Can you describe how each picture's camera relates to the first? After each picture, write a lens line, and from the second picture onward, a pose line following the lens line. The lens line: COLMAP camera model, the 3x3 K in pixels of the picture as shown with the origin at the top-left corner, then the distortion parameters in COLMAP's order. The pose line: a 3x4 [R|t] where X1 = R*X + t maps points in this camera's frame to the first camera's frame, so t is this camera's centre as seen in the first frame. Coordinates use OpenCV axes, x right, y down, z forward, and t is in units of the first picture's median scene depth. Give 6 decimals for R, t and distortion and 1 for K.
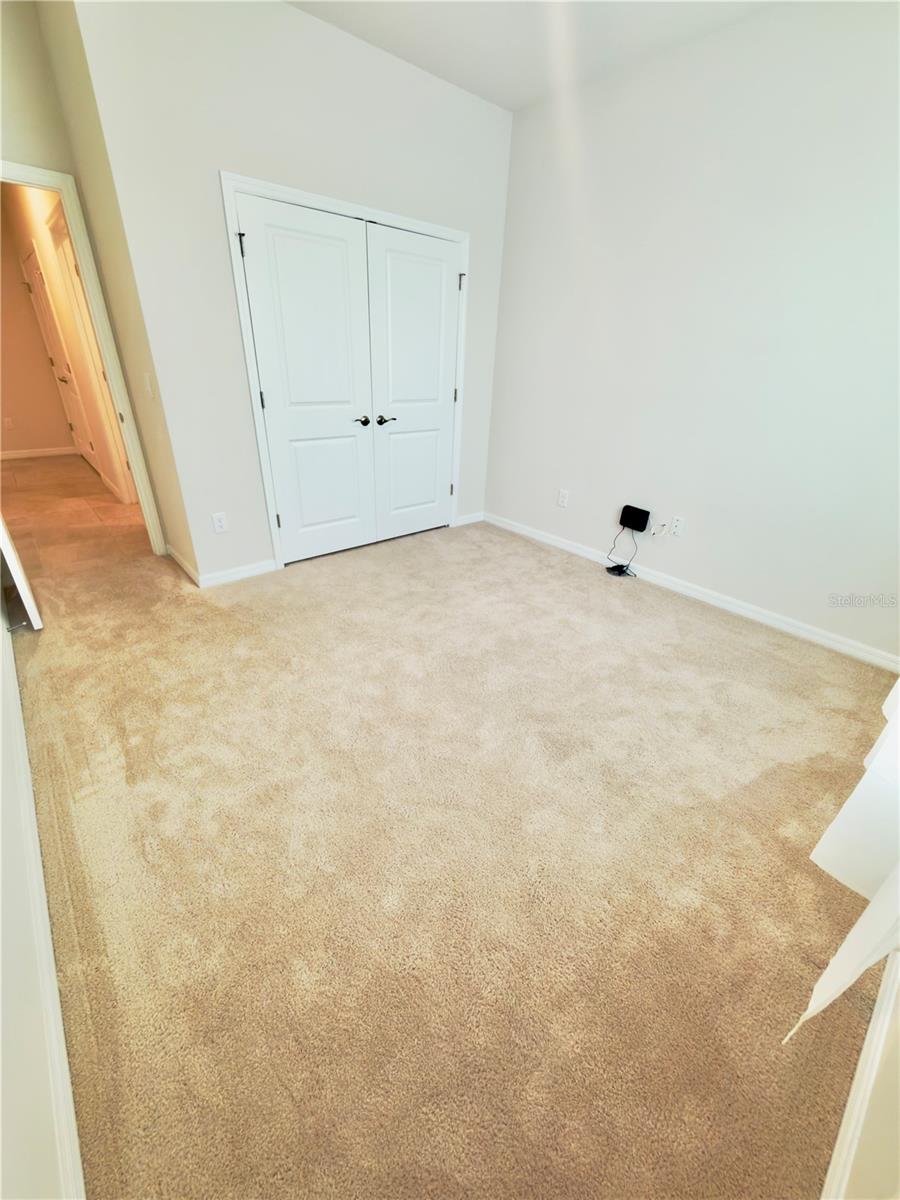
lens RADIAL K [[477.8, 0, 446.9], [0, 477.8, 601.1], [0, 0, 1]] dist [-0.003611, 0.002158]
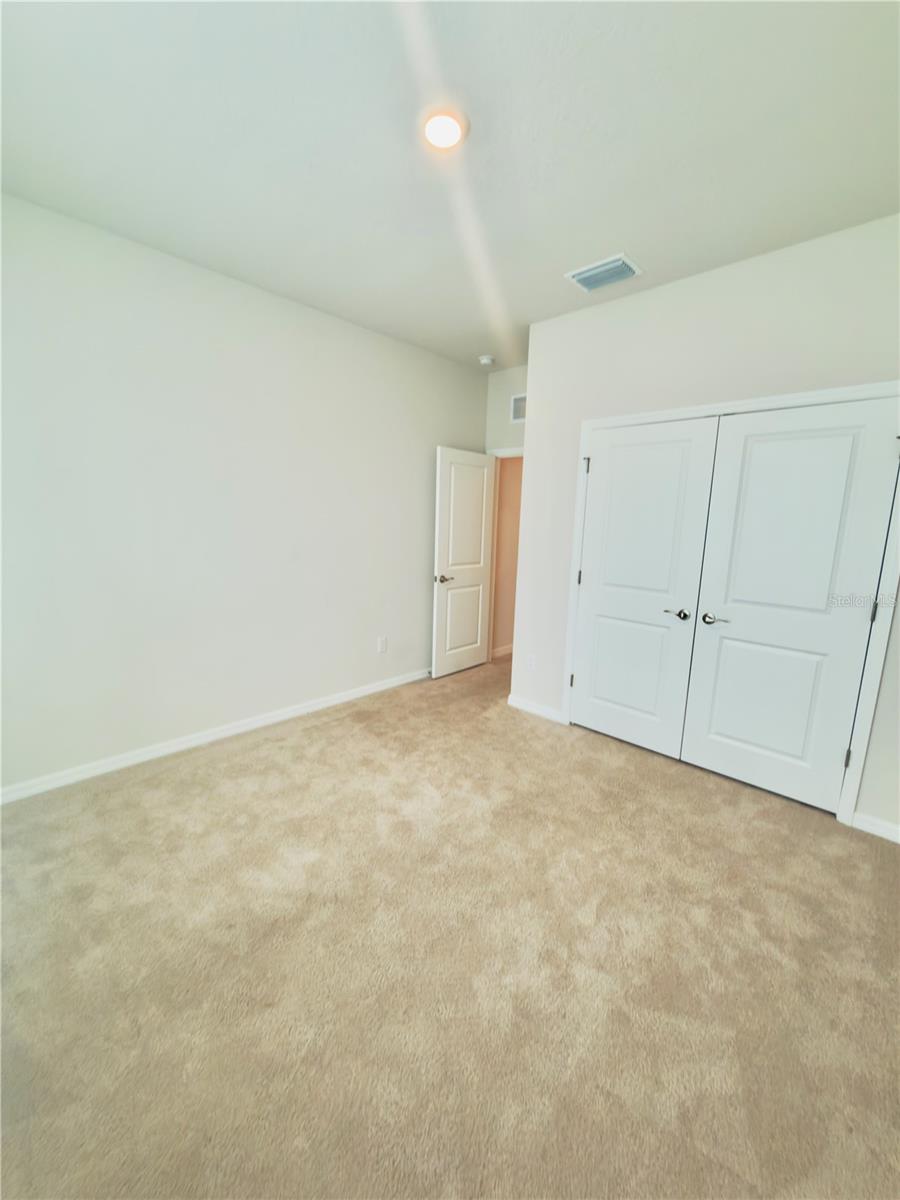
lens RADIAL K [[477.8, 0, 456.5], [0, 477.8, 602.8], [0, 0, 1]] dist [-0.003611, 0.002158]
pose [[0.135284, 0.130825, -0.982132, 0.782085], [-0.504048, 0.862479, 0.045456, -0.286584], [0.853014, 0.488892, 0.182622, 0.605092]]
